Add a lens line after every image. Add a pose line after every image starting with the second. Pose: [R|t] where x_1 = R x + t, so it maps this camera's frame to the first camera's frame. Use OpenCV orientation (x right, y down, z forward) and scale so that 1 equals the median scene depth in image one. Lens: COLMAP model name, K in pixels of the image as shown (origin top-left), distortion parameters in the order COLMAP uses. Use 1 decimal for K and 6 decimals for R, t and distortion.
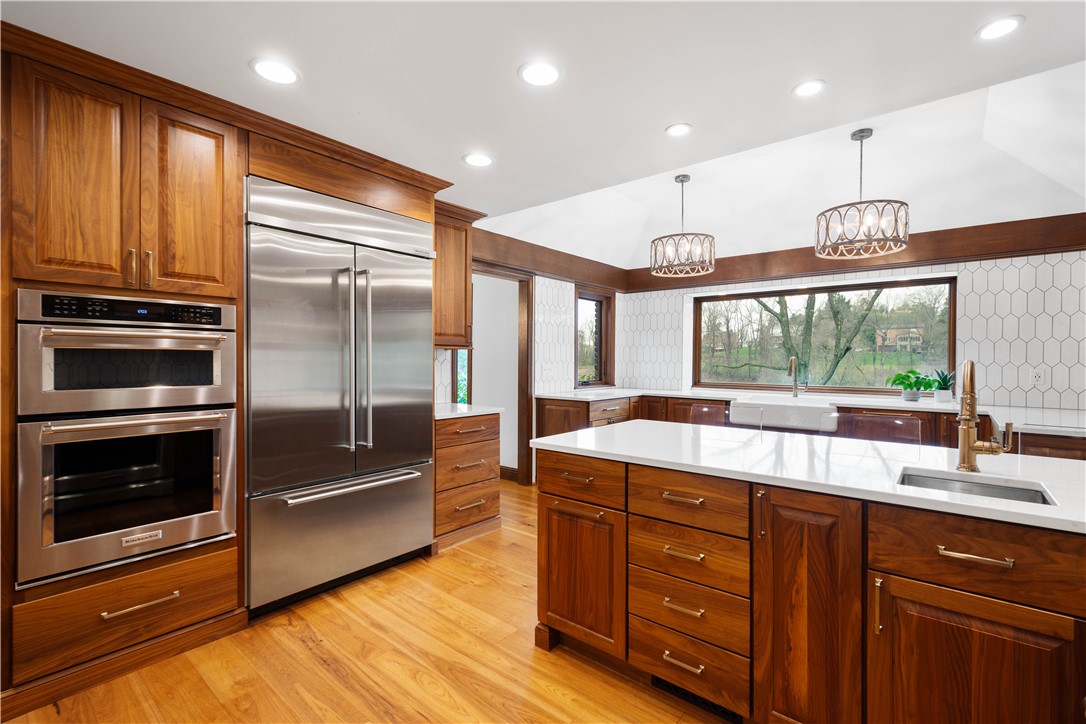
lens RADIAL K [[479.4, 0, 543.0], [0, 479.4, 362.0], [0, 0, 1]] dist [0.007882, -0.000394]
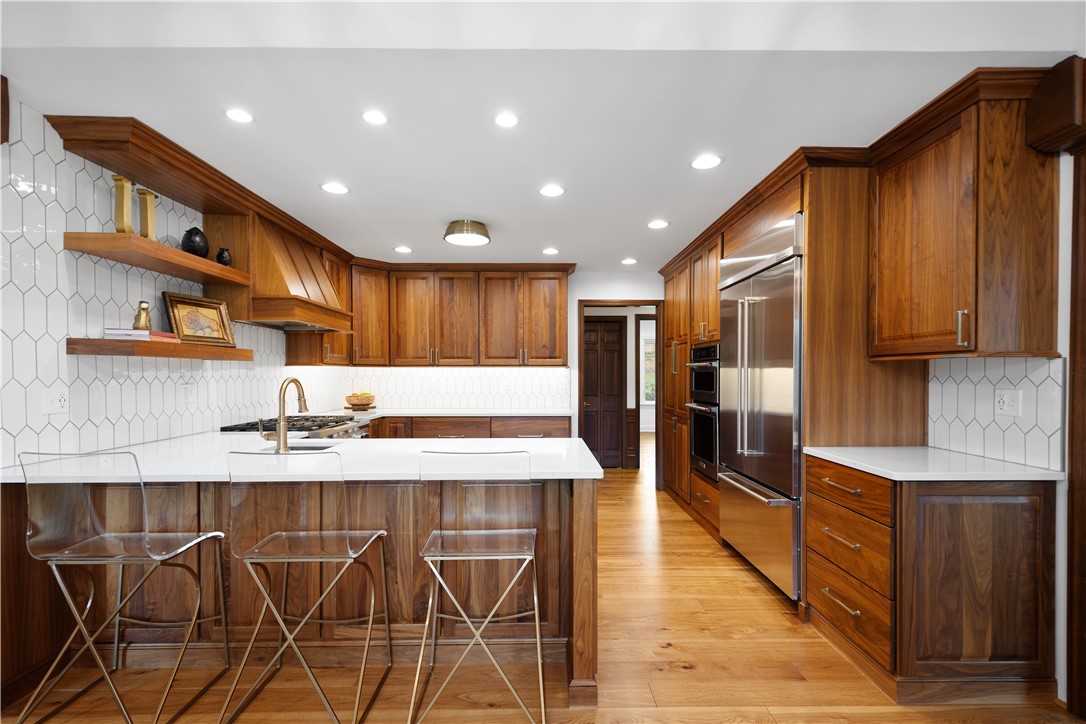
lens RADIAL K [[486.7, 0, 551.0], [0, 486.7, 378.2], [0, 0, 1]] dist [0.003744, -0.000295]
pose [[-0.756117, 0.002702, -0.654431, 0.518296], [-0.003800, 0.999956, 0.008519, -0.007376], [0.654426, 0.008928, -0.756074, 1.114522]]
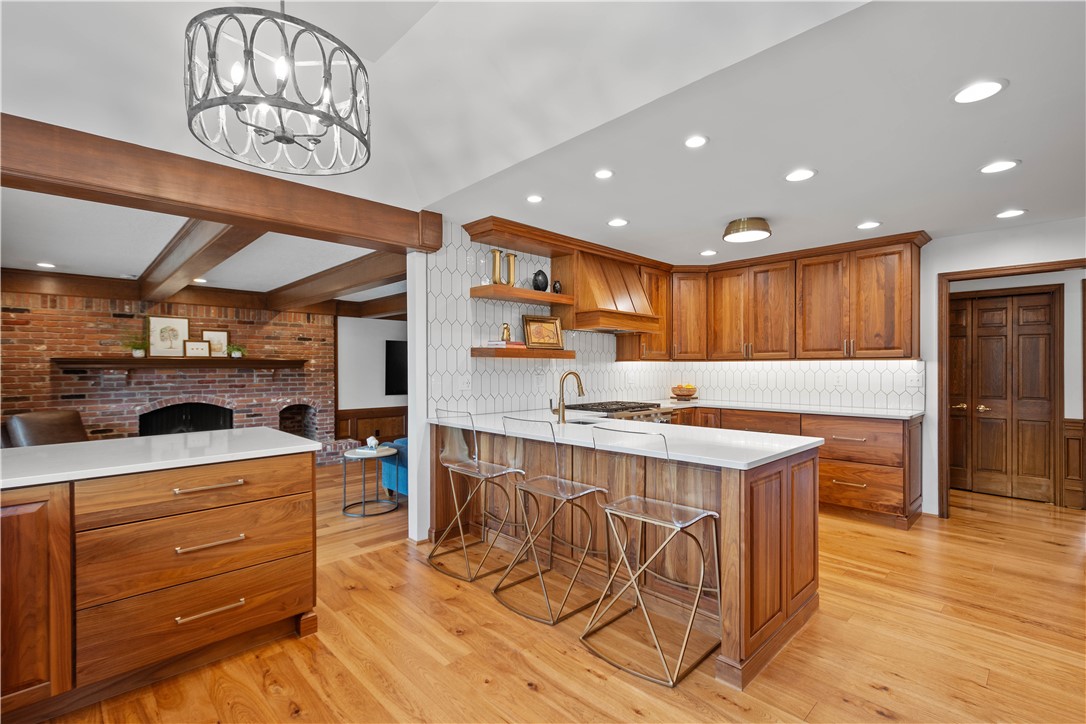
lens RADIAL K [[490.5, 0, 544.0], [0, 490.5, 367.5], [0, 0, 1]] dist [0.002133, -0.000257]
pose [[-0.994769, -0.002659, 0.102119, 0.313176], [-0.002376, 0.999993, 0.002889, -0.010018], [-0.102126, 0.002631, -0.994768, 1.309238]]
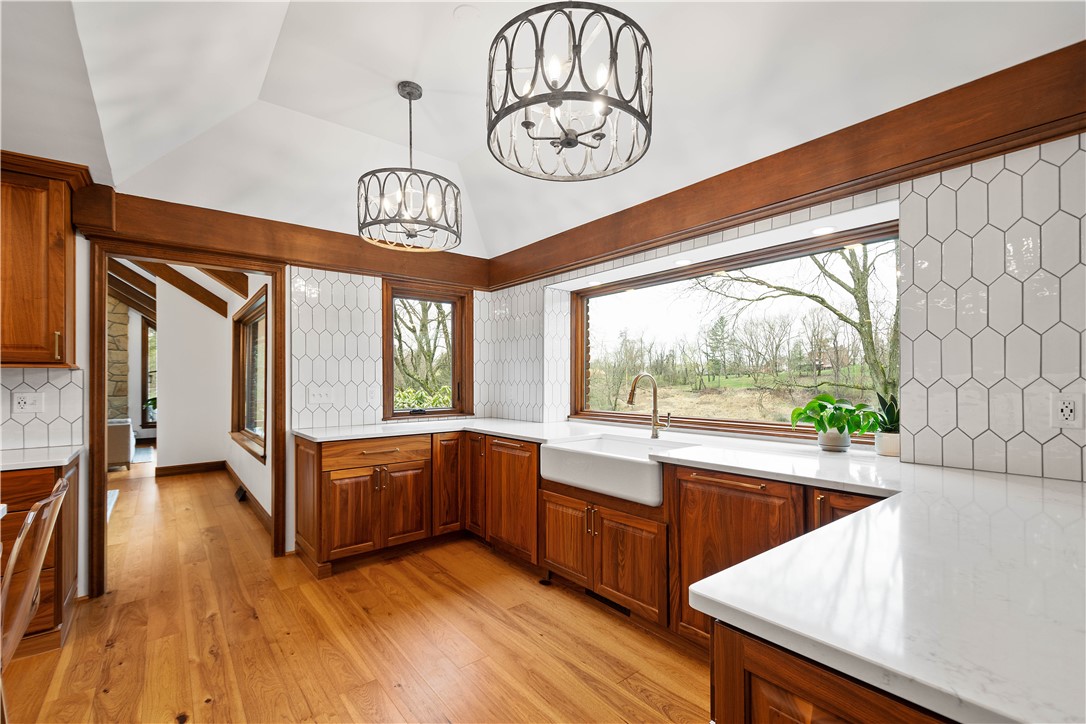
lens RADIAL K [[465.2, 0, 548.7], [0, 465.2, 381.7], [0, 0, 1]] dist [0.001589, -0.000574]
pose [[0.982225, -0.009311, -0.187474, 0.646448], [0.009172, 0.999957, -0.001611, 0.000213], [0.187481, -0.000137, 0.982268, 0.495399]]
